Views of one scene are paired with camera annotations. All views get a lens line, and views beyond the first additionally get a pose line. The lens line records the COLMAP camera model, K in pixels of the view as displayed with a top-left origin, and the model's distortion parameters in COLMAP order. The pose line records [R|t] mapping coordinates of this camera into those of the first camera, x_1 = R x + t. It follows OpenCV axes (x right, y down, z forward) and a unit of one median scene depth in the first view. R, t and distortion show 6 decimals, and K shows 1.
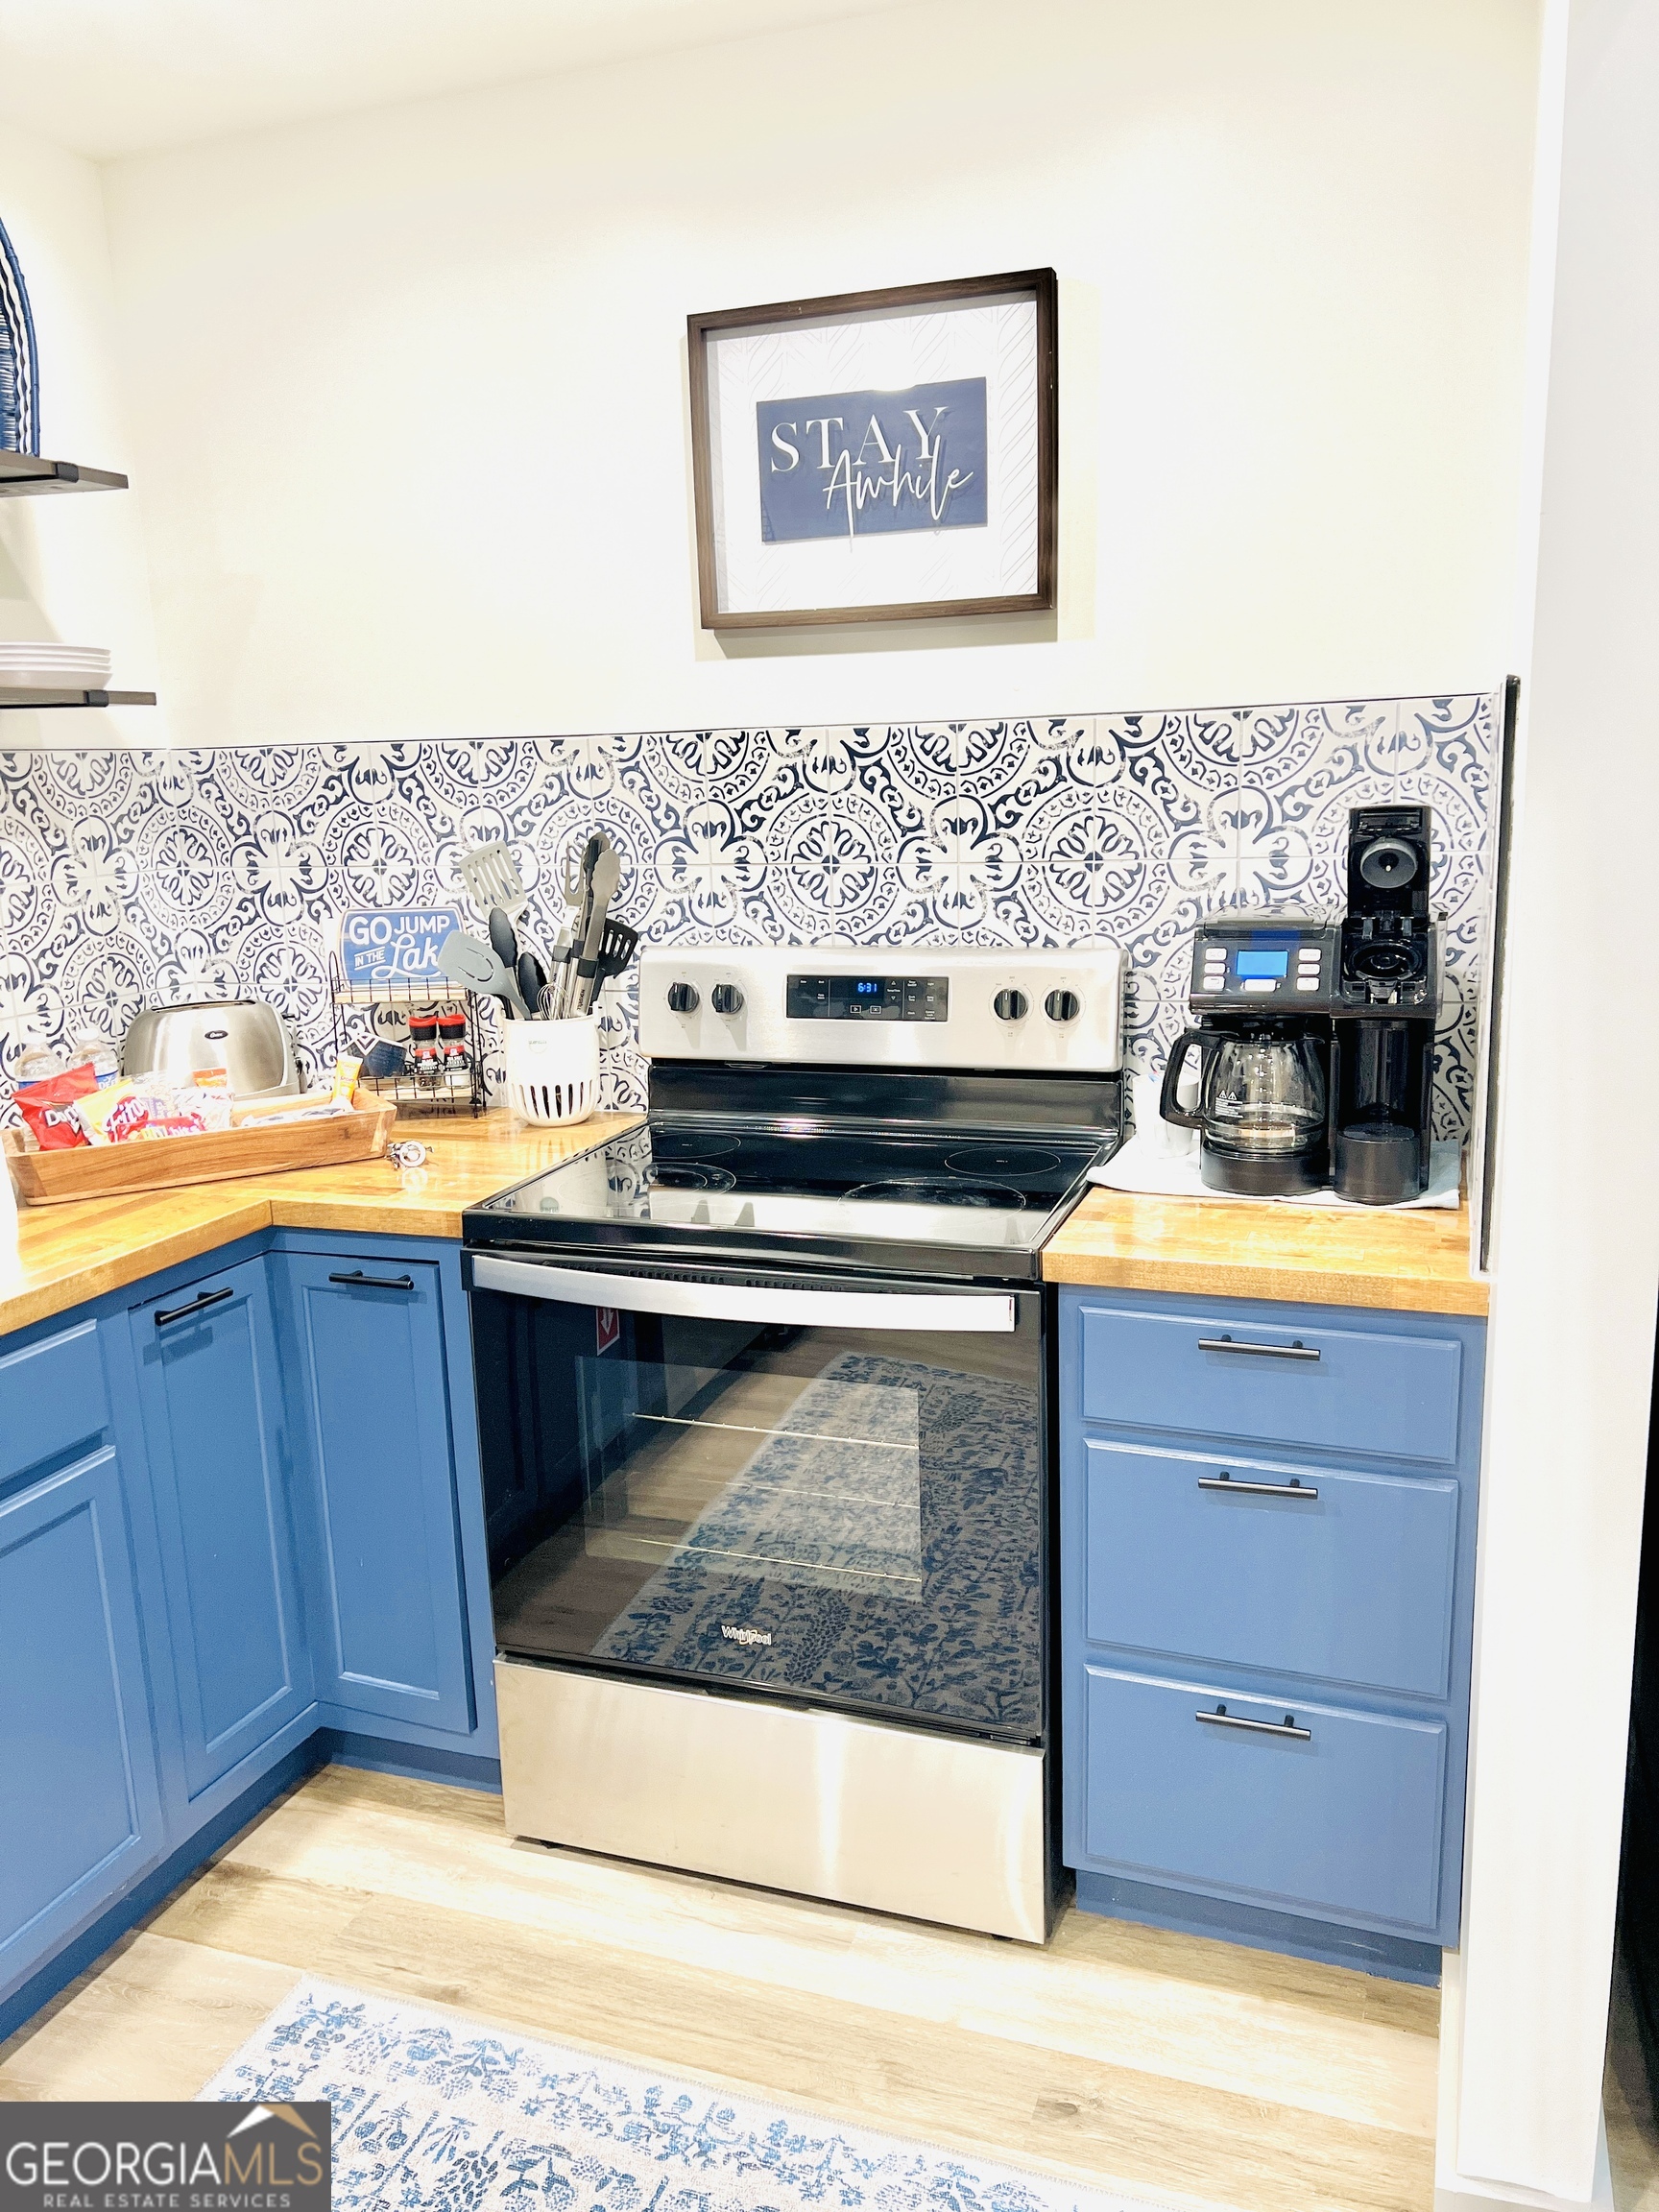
lens RADIAL K [[1667.6, 0, 830.1], [0, 1667.6, 1121.7], [0, 0, 1]] dist [0.030064, -0.006450]
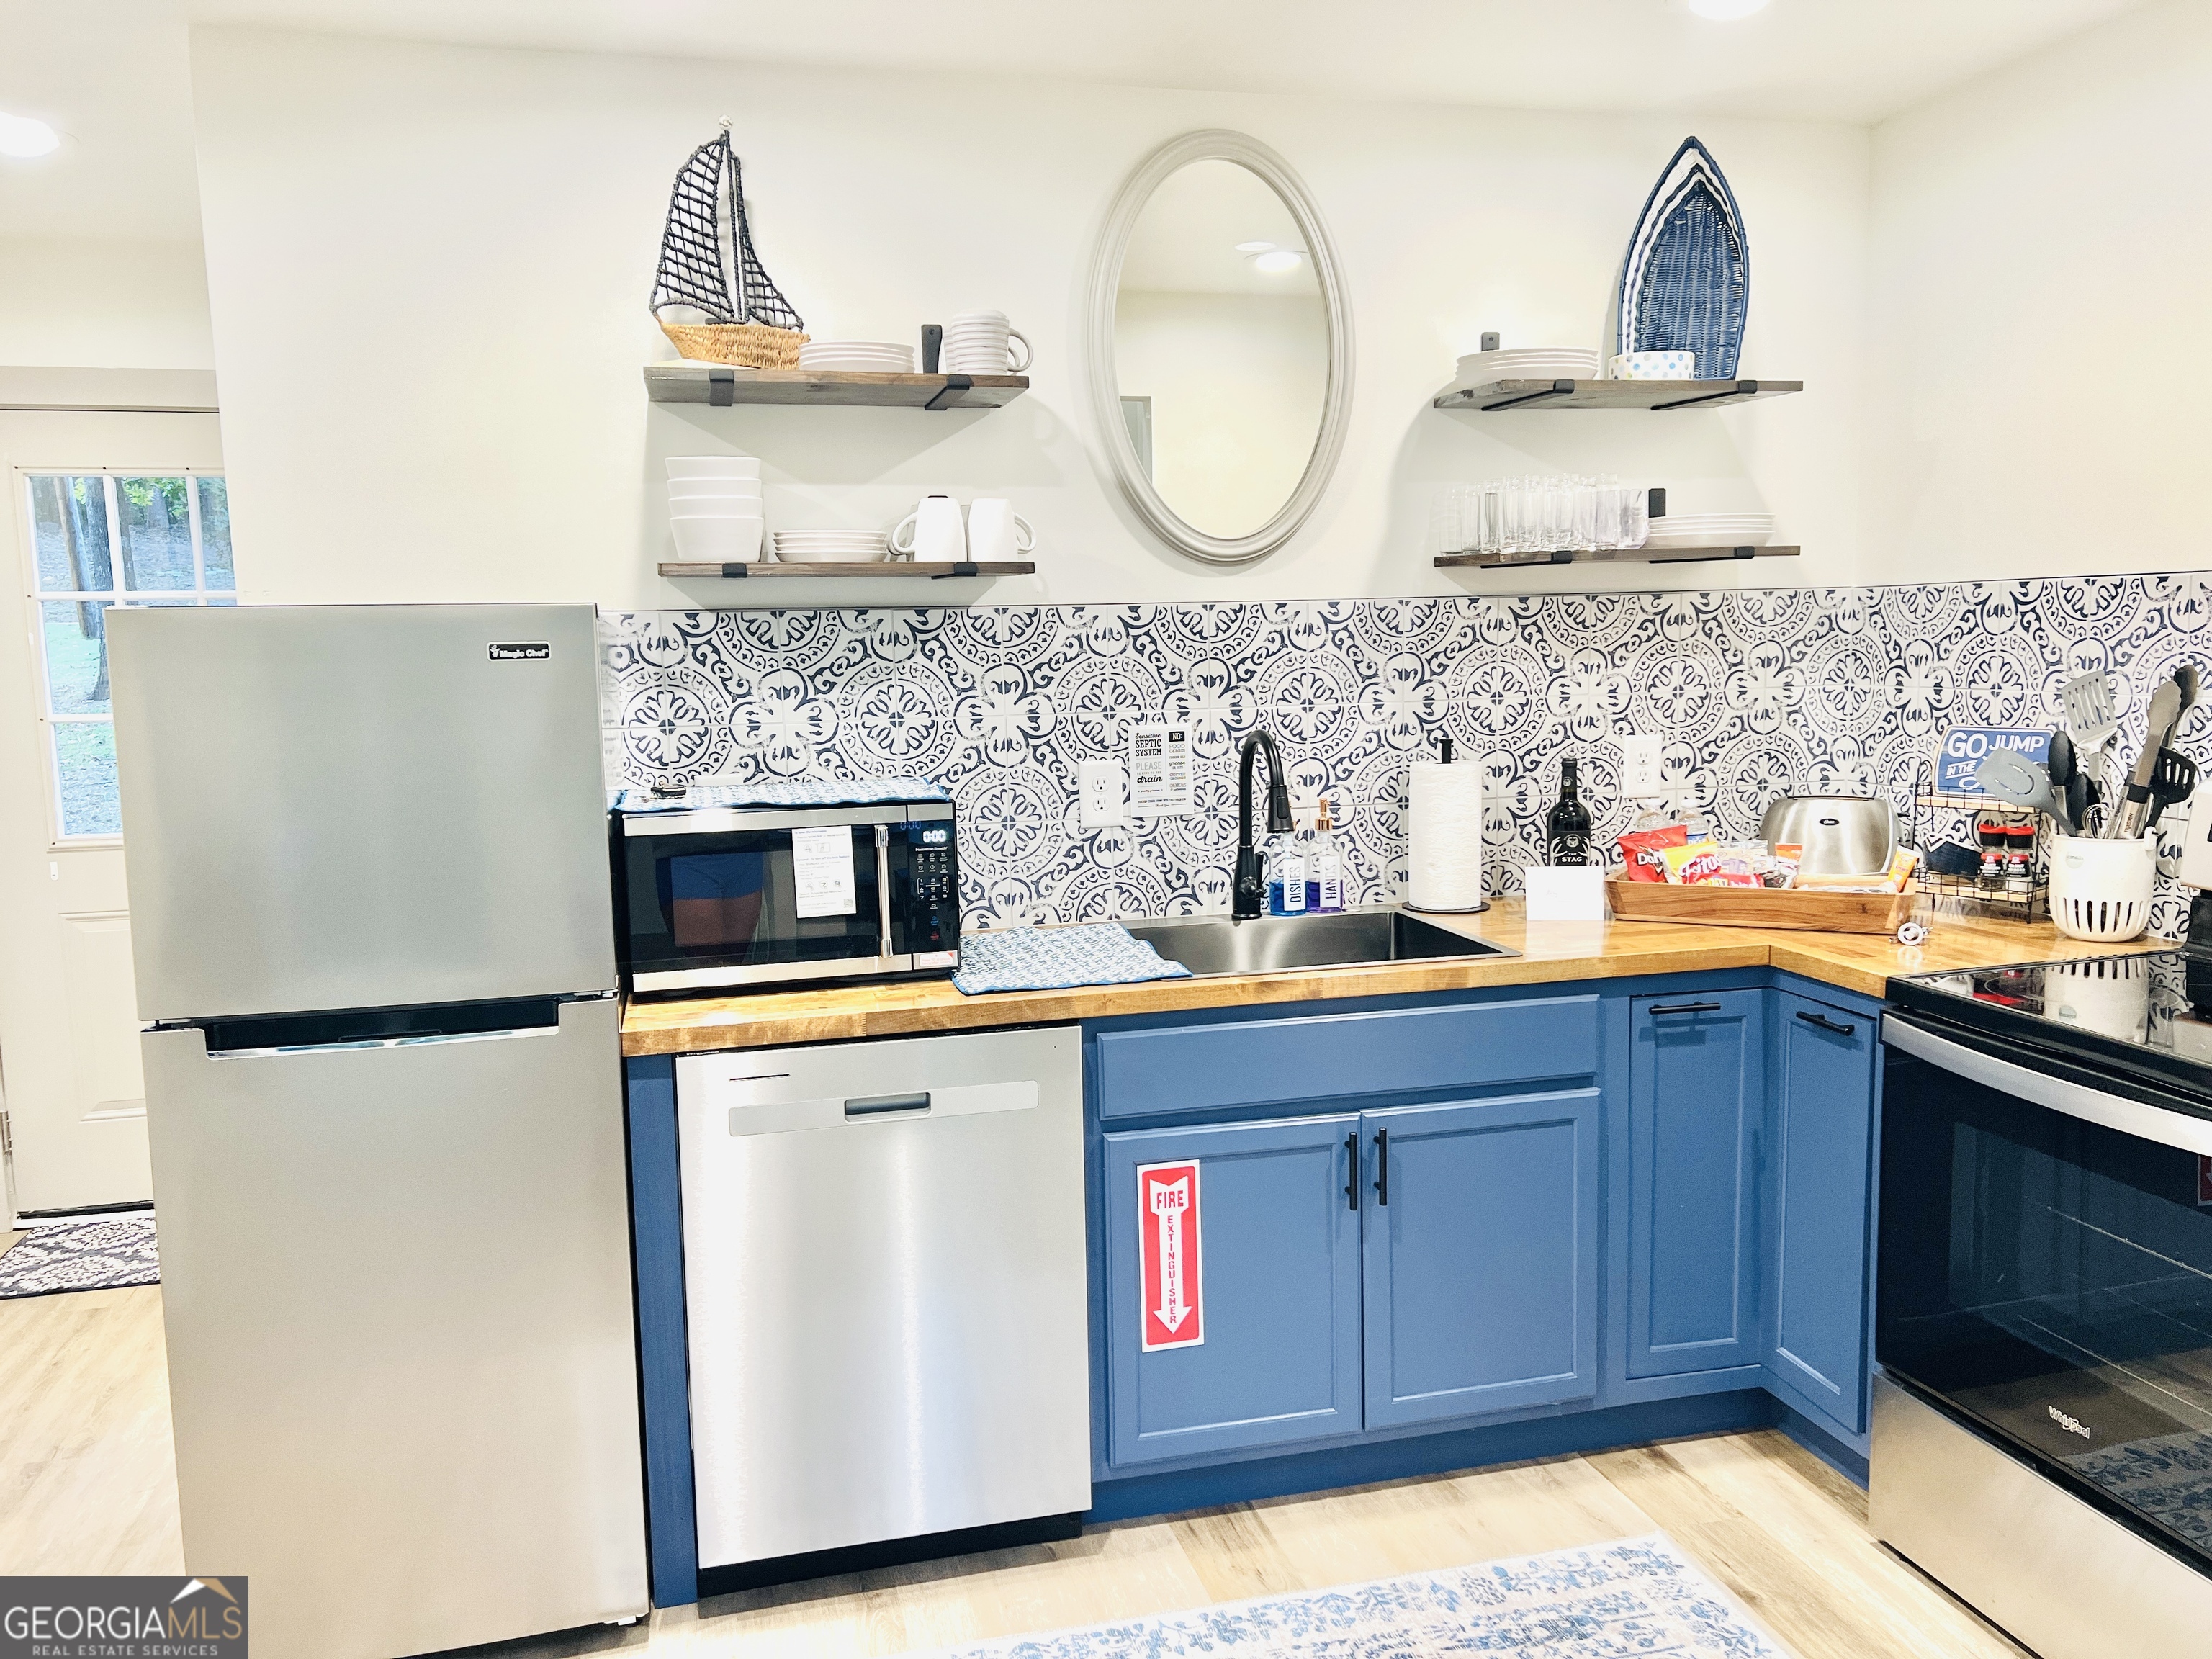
lens RADIAL K [[1667.6, 0, 1105.6], [0, 1667.6, 825.5], [0, 0, 1]] dist [0.030064, -0.006450]
pose [[0.557385, 0.113332, -0.822482, 0.347687], [-0.167620, 0.985601, 0.022215, 0.011740], [0.813157, 0.125482, 0.568357, -0.113559]]
